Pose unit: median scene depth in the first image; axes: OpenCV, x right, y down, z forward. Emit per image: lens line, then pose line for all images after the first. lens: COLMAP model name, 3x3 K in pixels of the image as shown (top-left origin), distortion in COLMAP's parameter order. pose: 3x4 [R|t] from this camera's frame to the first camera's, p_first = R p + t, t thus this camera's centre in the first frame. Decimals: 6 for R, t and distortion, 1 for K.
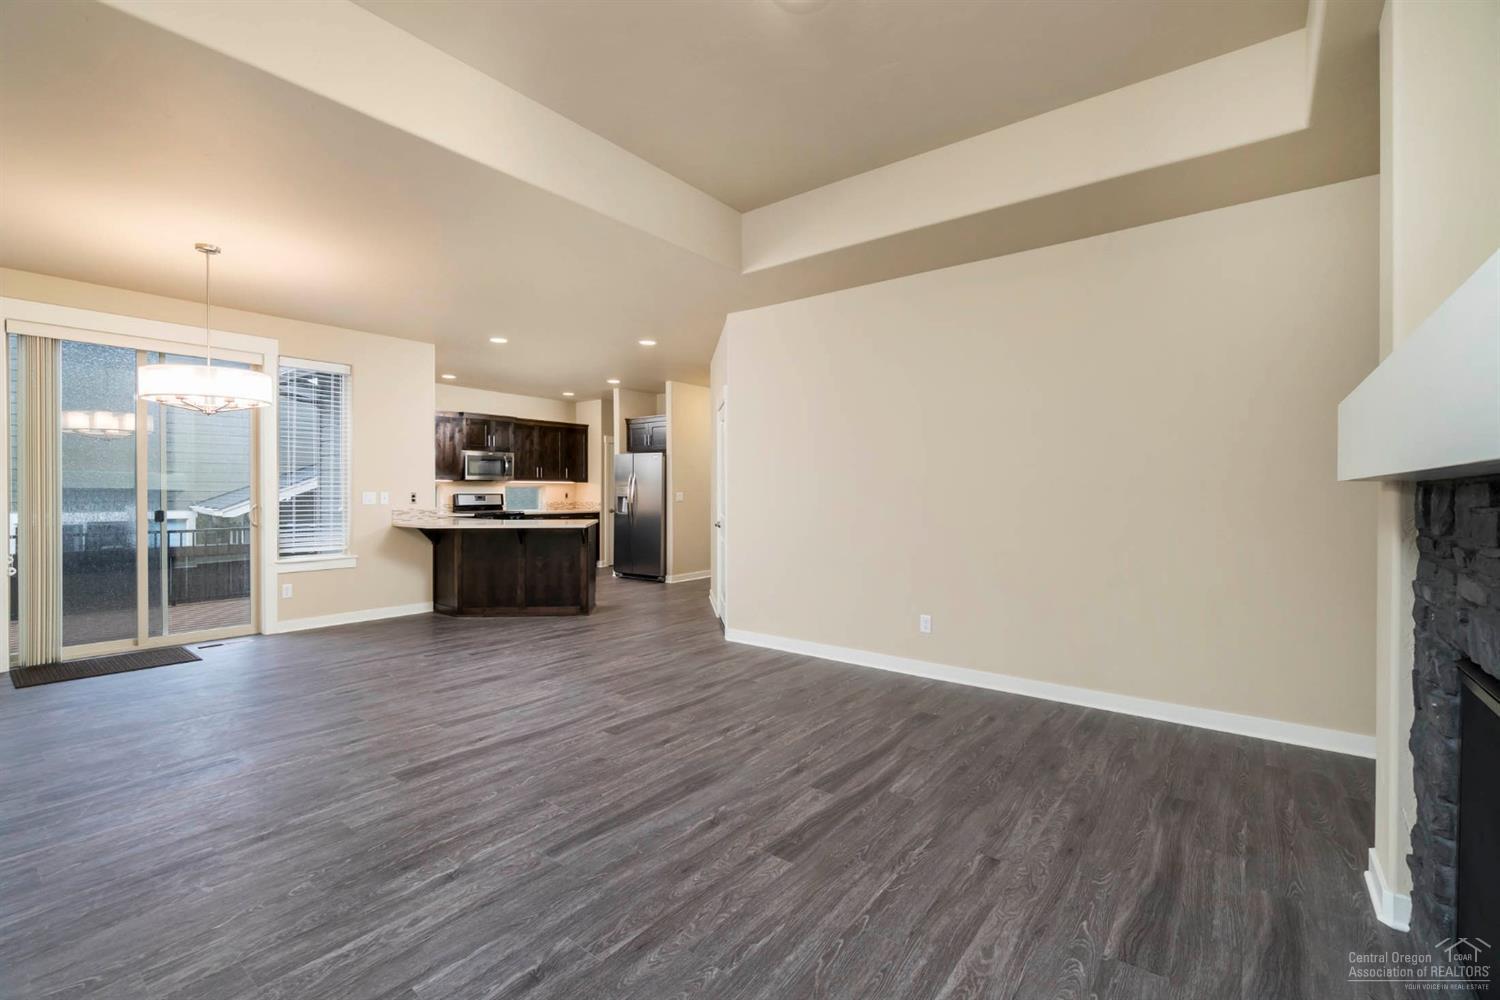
lens RADIAL K [[650.5, 0, 758.1], [0, 650.5, 504.0], [0, 0, 1]] dist [0.000071, 0.000531]
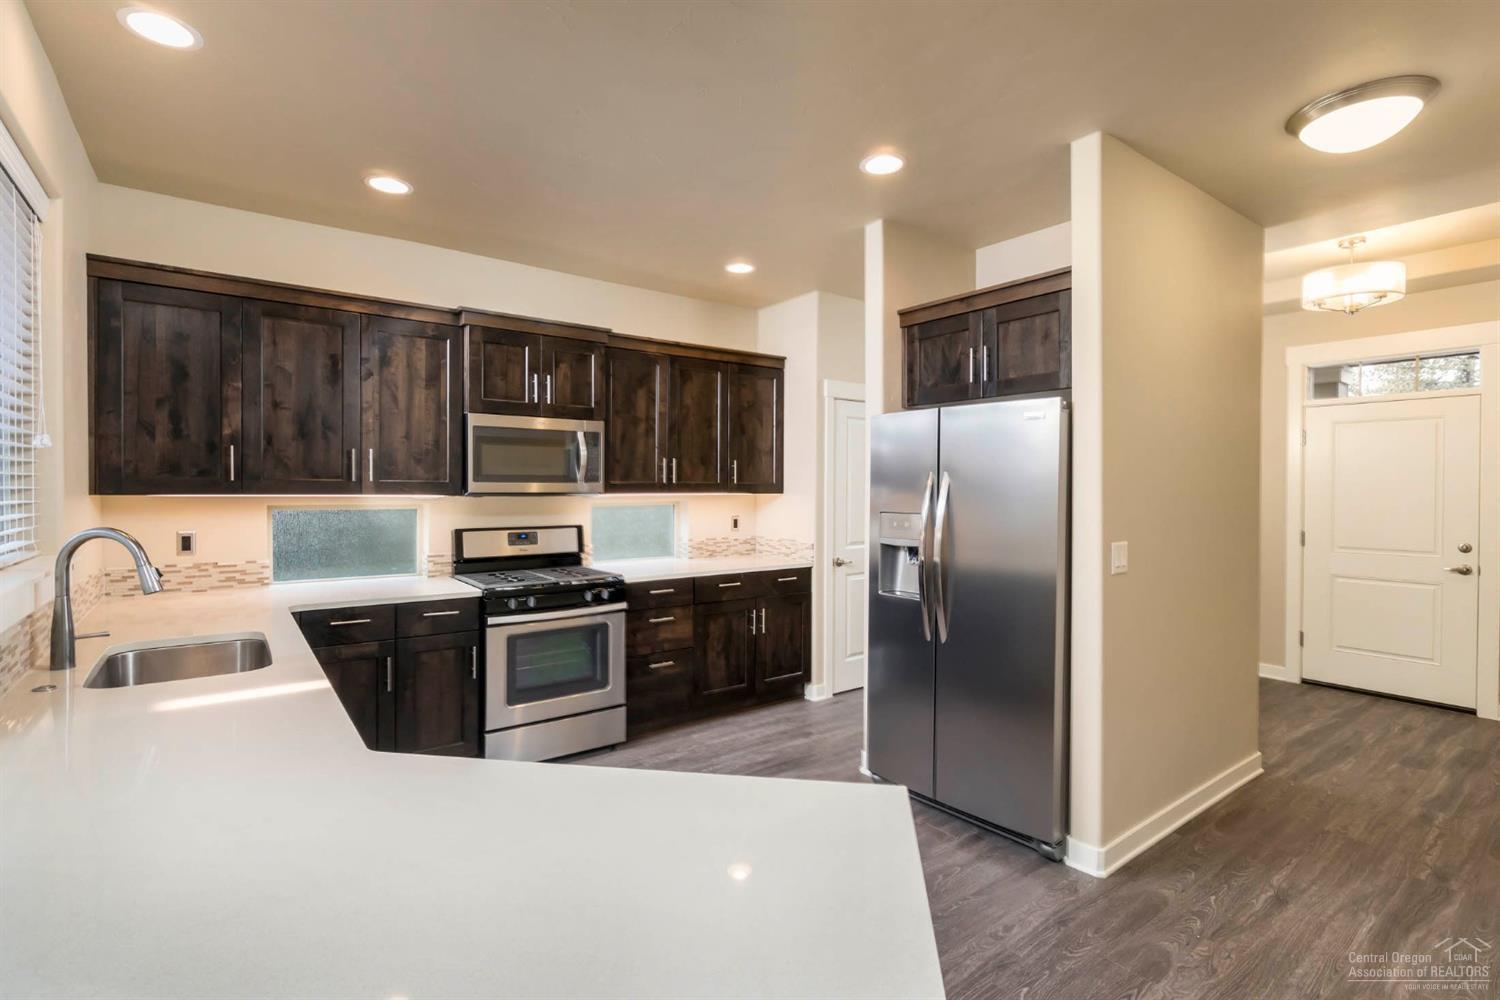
lens RADIAL K [[670.5, 0, 748.8], [0, 670.5, 499.9], [0, 0, 1]] dist [-0.005308, -0.000400]
pose [[0.960794, 0.001835, -0.277259, -0.837927], [-0.002261, 0.999997, -0.001216, -0.146247], [0.277256, 0.001795, 0.960794, 2.966685]]
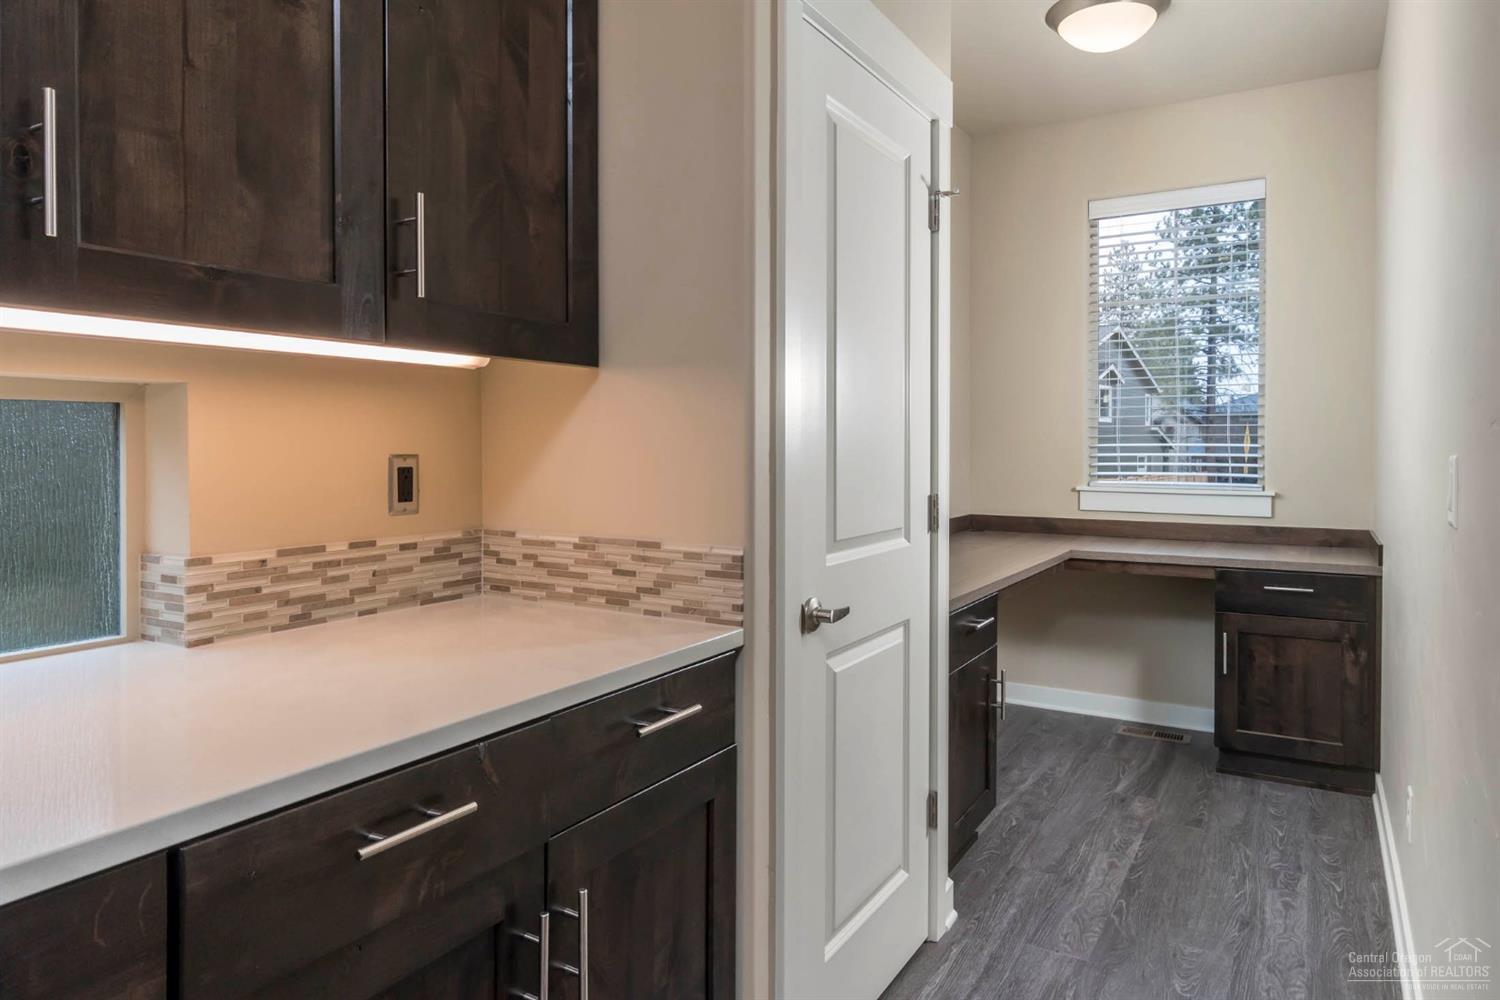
lens RADIAL K [[920.8, 0, 754.8], [0, 920.8, 450.0], [0, 0, 1]] dist [-0.000302, -0.000105]
pose [[0.992946, -0.004495, 0.118485, -1.321135], [0.005543, 0.999948, -0.008519, -0.088464], [-0.118440, 0.009116, 0.992919, 4.352291]]
